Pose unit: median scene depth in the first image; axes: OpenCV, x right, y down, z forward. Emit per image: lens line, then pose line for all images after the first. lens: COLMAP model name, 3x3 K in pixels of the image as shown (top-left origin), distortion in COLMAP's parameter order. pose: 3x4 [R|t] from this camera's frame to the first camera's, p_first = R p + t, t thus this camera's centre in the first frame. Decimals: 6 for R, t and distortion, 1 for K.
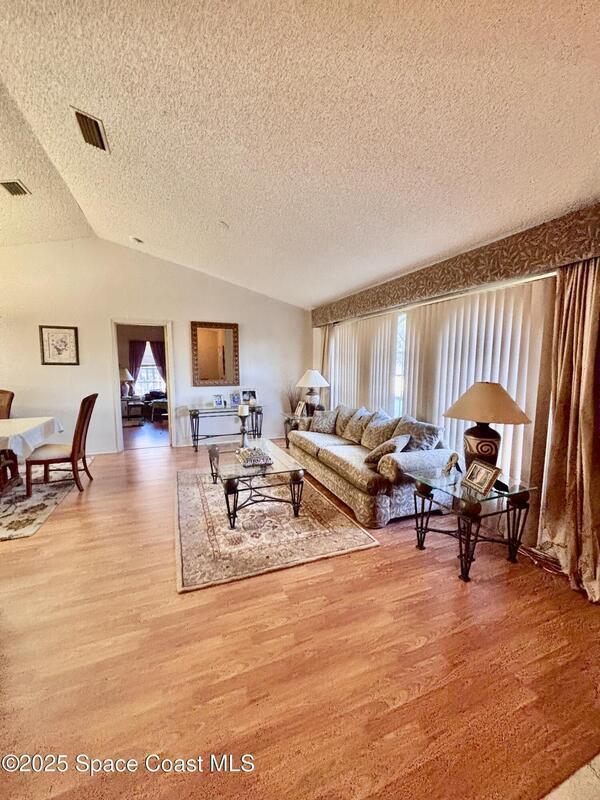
lens RADIAL K [[319.9, 0, 300.0], [0, 319.9, 398.6], [0, 0, 1]] dist [0.002223, -0.000161]
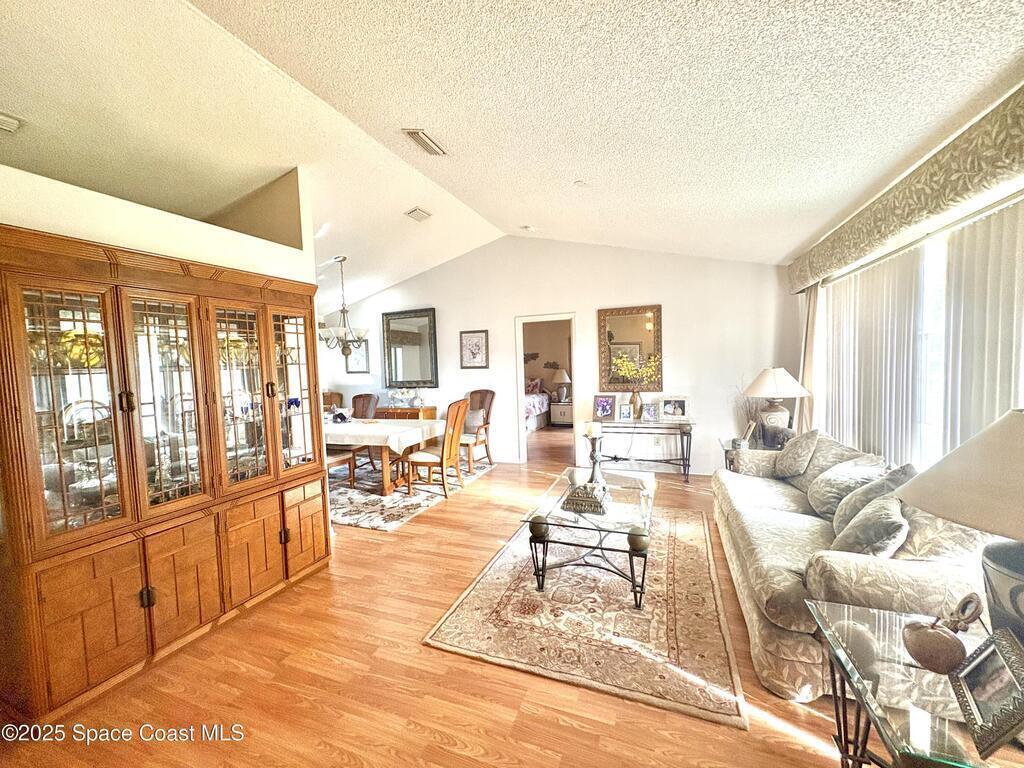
lens RADIAL K [[408.4, 0, 509.0], [0, 408.4, 386.7], [0, 0, 1]] dist [-0.003878, -0.000179]
pose [[0.727350, 0.010537, -0.686185, 0.316524], [-0.039588, 0.998861, -0.026624, -0.027651], [0.685124, 0.046530, 0.726939, 0.213431]]
